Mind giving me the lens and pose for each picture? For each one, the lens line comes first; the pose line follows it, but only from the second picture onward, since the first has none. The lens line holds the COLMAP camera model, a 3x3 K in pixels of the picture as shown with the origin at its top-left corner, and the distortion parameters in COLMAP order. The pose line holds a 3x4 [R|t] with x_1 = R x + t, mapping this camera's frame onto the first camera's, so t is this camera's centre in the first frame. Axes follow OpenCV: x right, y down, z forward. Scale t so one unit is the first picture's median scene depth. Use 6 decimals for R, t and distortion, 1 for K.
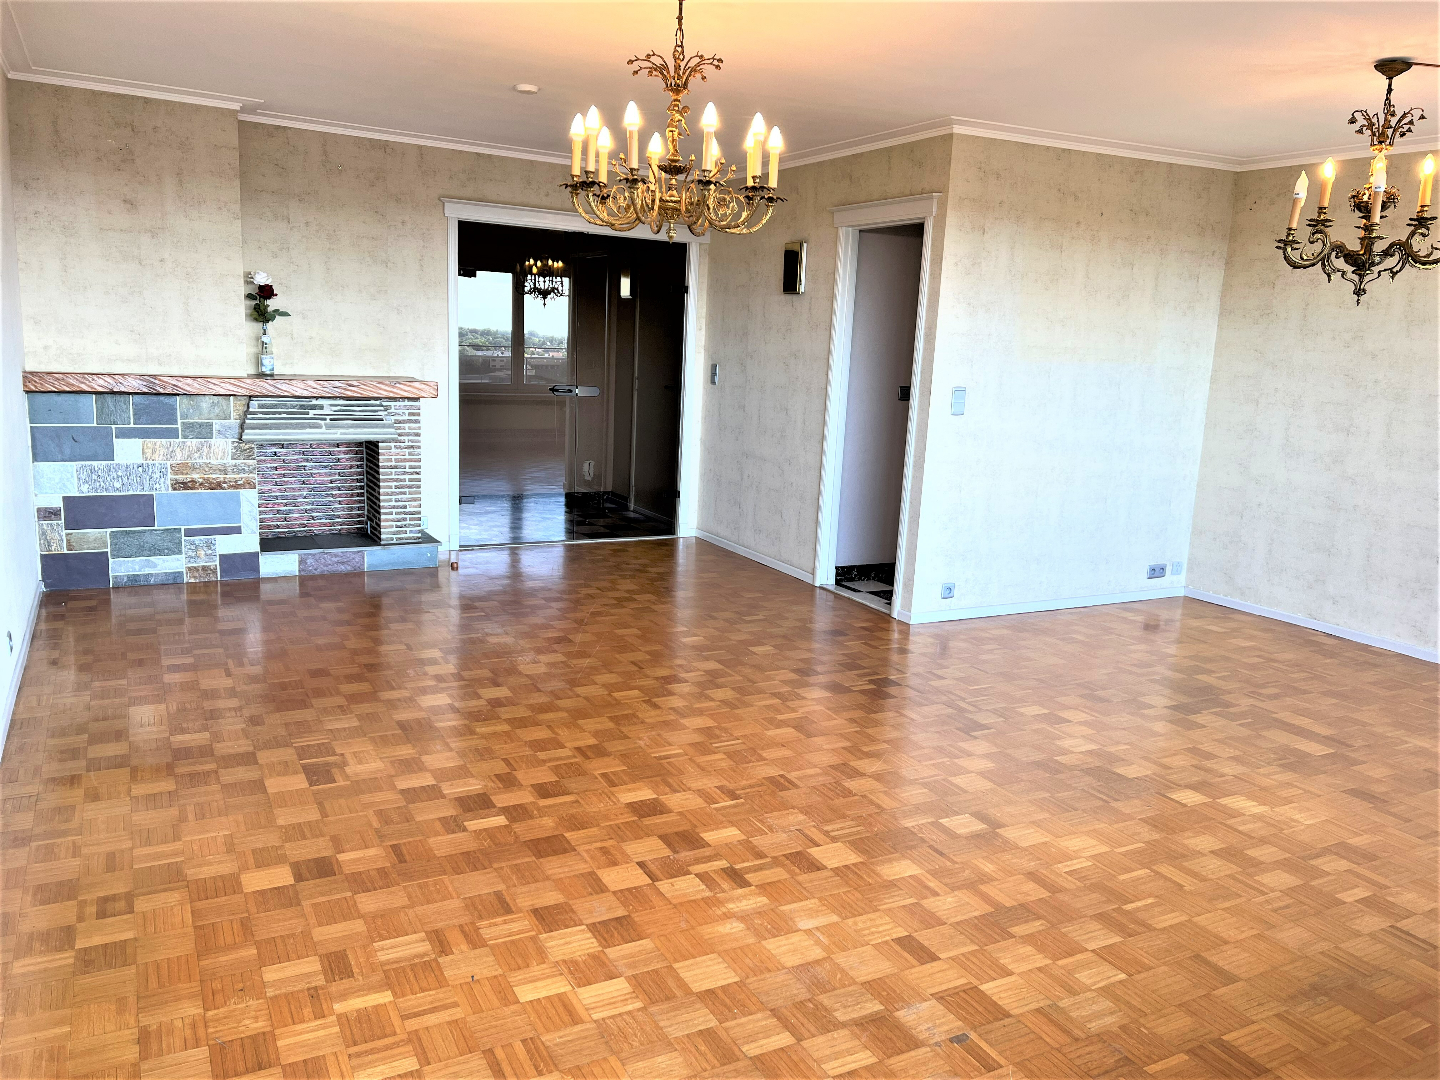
lens RADIAL K [[1081.5, 0, 715.3], [0, 1081.5, 545.1], [0, 0, 1]] dist [0.071727, -0.078612]
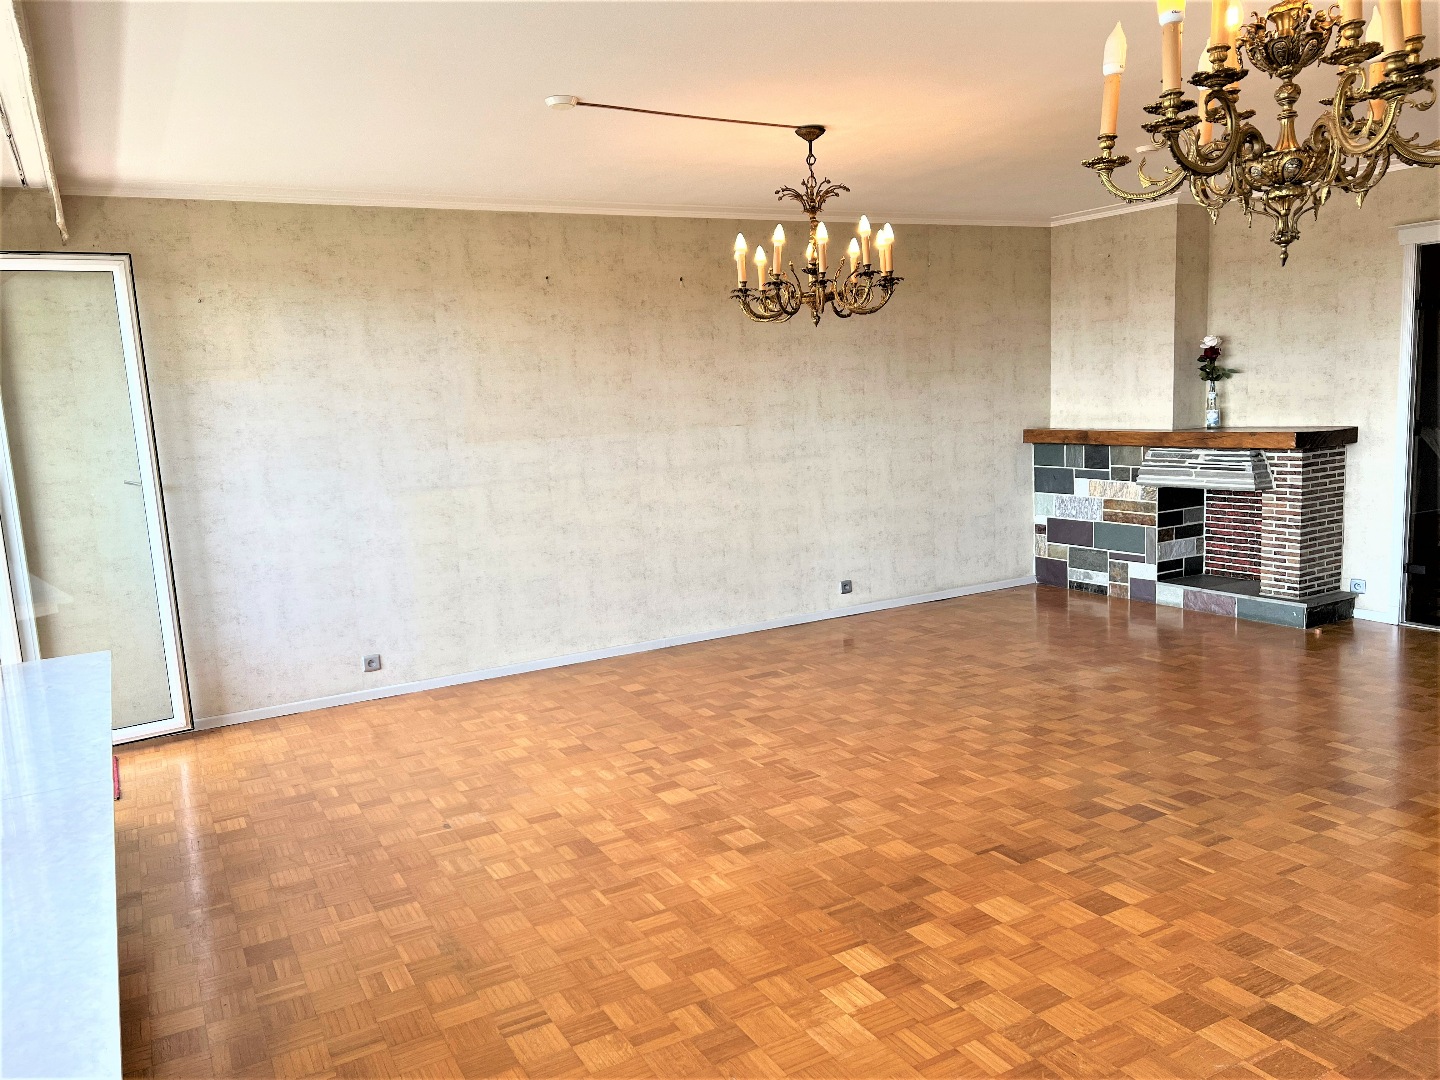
lens RADIAL K [[1081.5, 0, 715.3], [0, 1081.5, 545.1], [0, 0, 1]] dist [0.071727, -0.078612]
pose [[0.005694, 0.095954, -0.995369, 0.992397], [-0.145408, 0.984885, 0.094112, -0.099412], [0.989355, 0.144199, 0.019561, 0.710064]]
